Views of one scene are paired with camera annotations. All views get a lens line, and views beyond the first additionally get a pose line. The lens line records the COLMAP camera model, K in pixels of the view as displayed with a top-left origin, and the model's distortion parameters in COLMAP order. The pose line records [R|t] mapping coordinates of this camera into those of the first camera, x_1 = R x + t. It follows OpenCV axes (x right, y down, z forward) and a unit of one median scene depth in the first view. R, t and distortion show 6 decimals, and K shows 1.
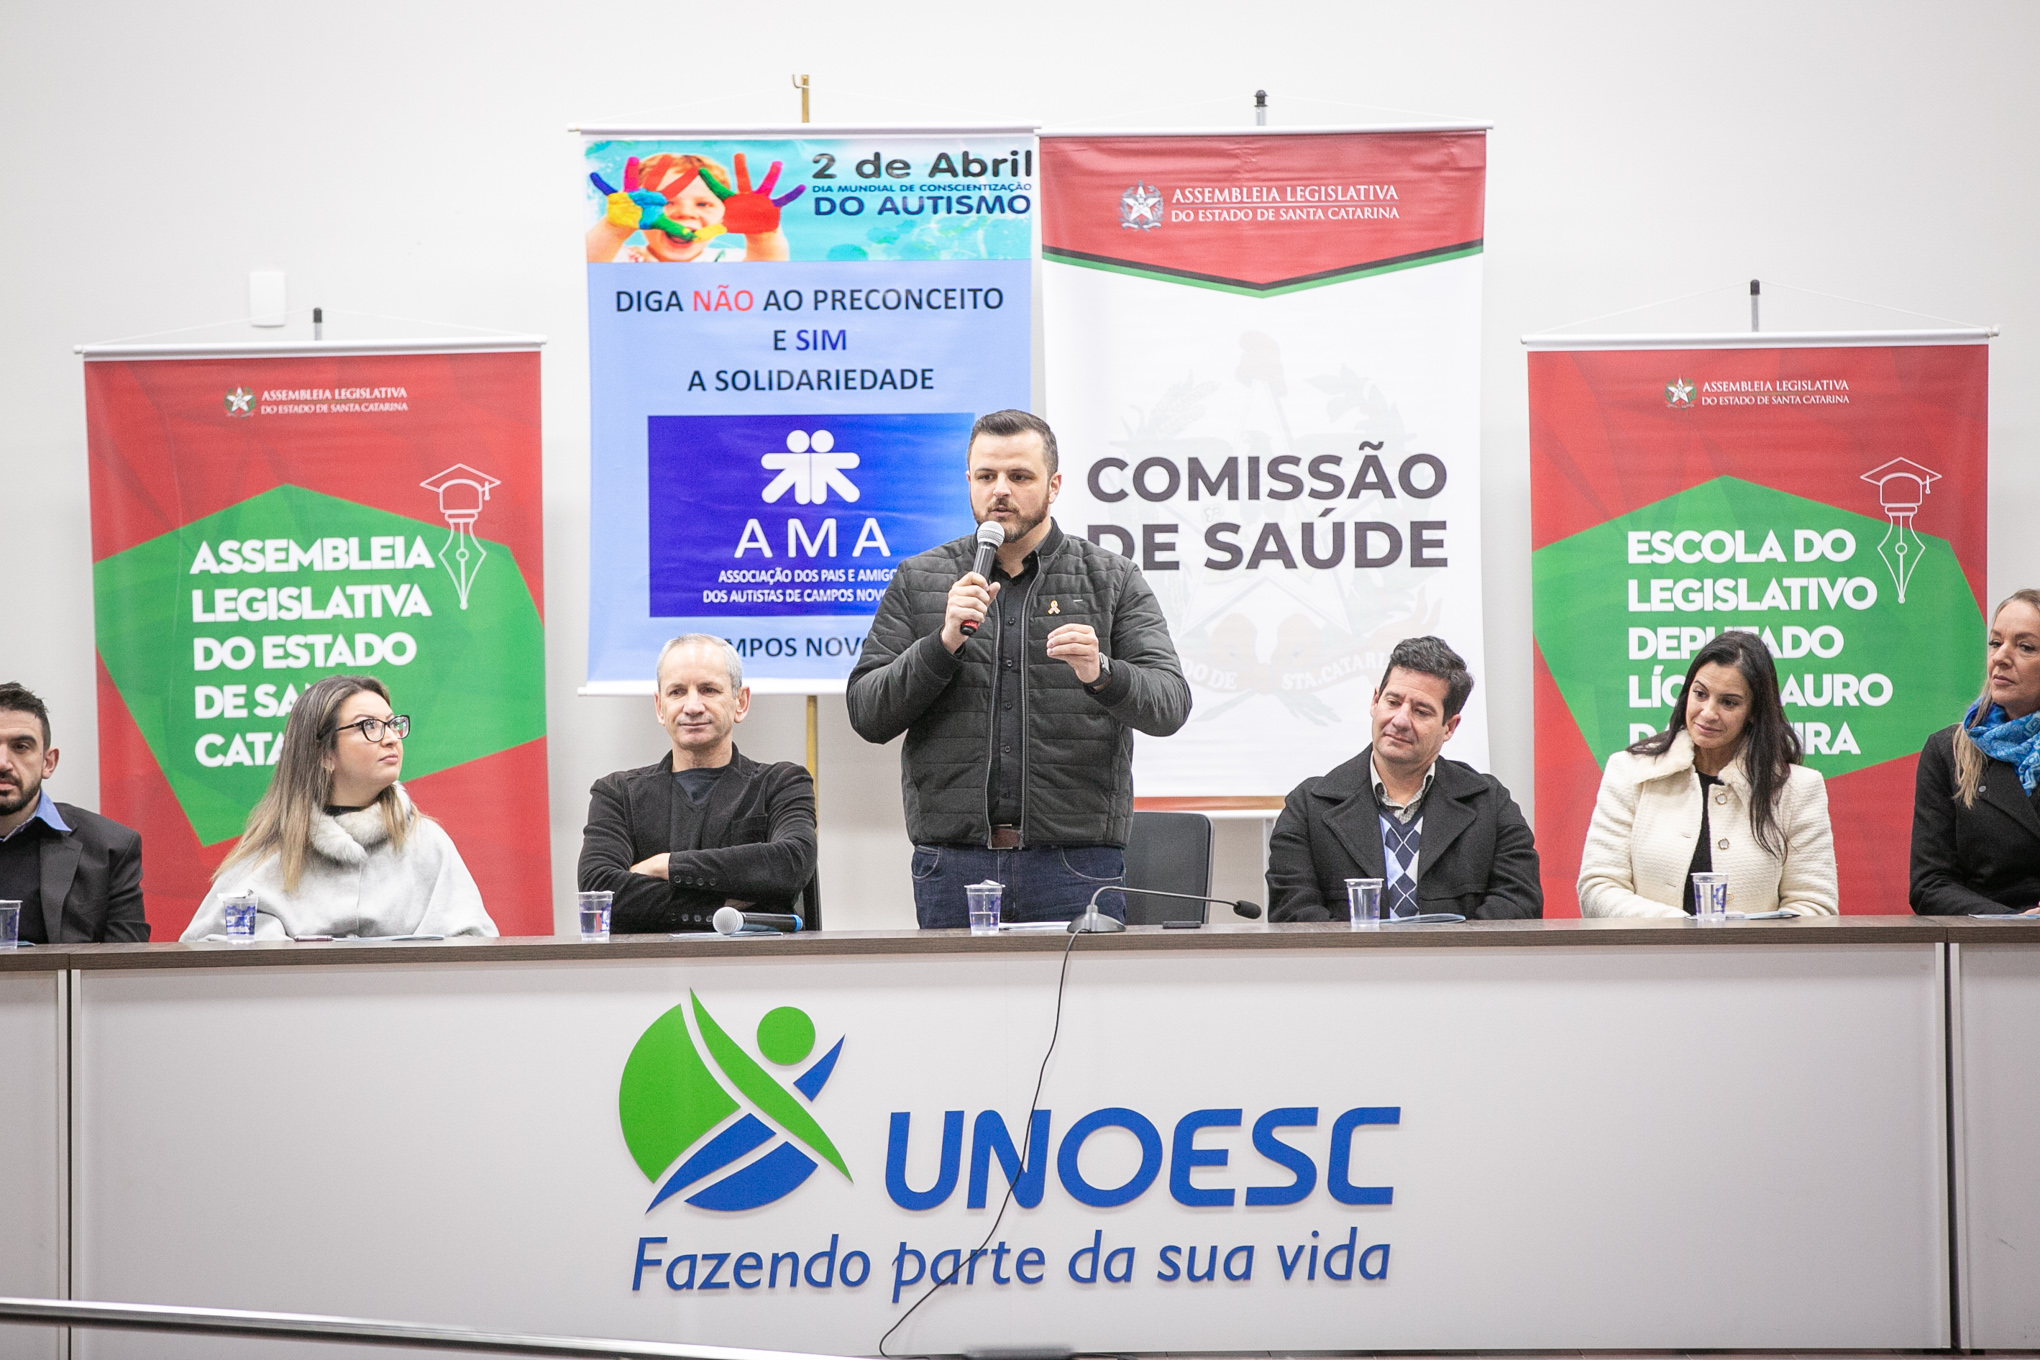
lens RADIAL K [[10938.6, 0, 1014.9], [0, 10938.6, 676.9], [0, 0, 1]] dist [2.333537, 0.000000]
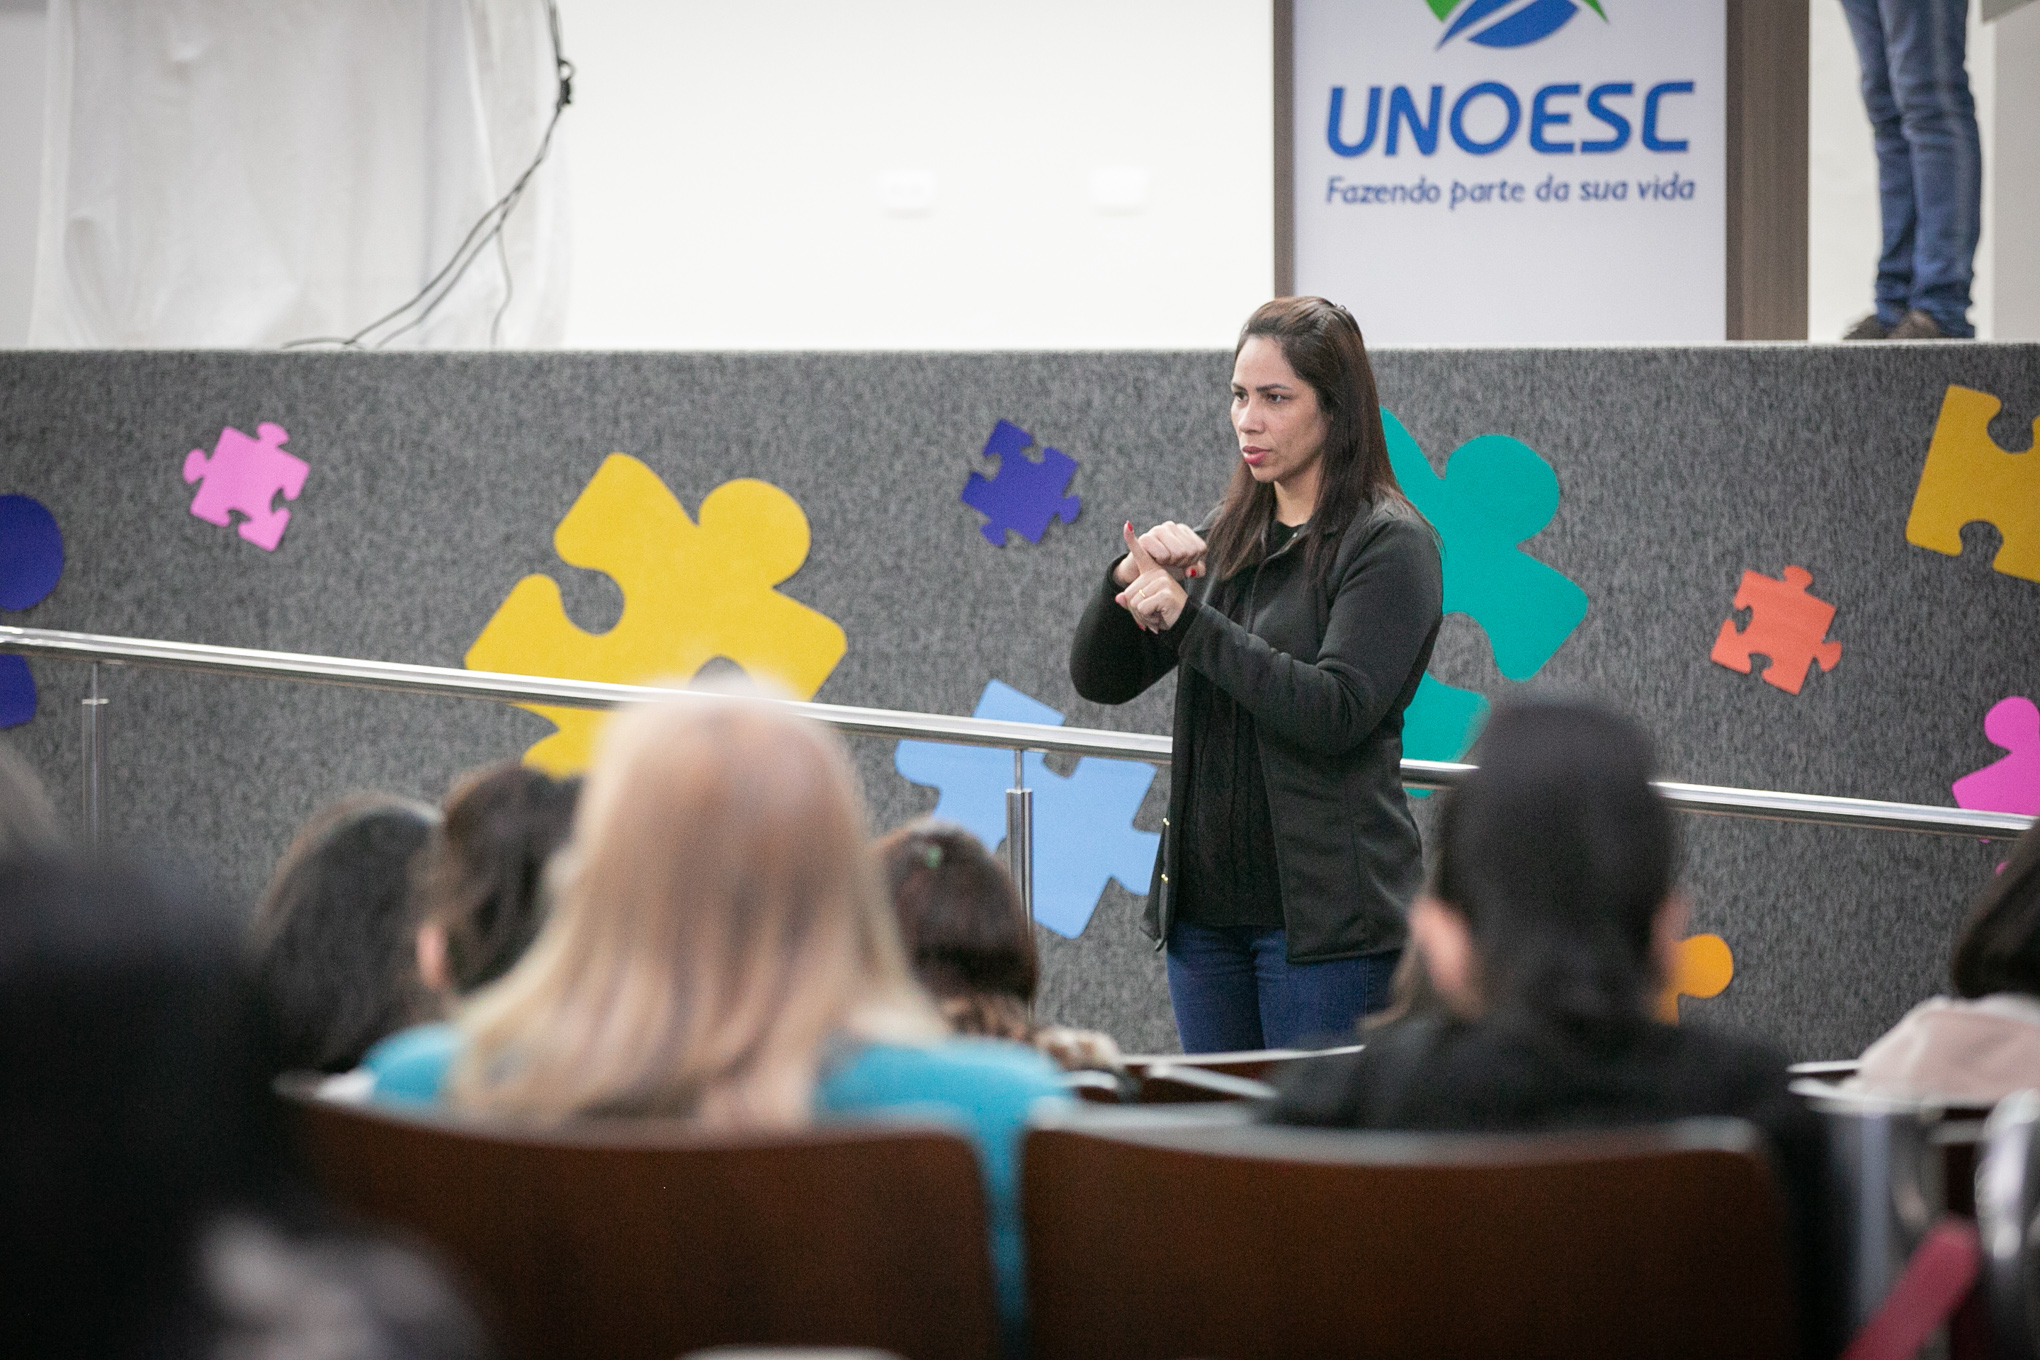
lens RADIAL K [[9412.8, 0, 1020.1], [0, 9412.8, 680.5], [0, 0, 1]] dist [0.010104, 0.000000]
pose [[0.999347, 0.003423, -0.035984, -0.007341], [0.000355, 0.994530, 0.104447, -0.010437], [0.036144, -0.104392, 0.993879, -0.201184]]
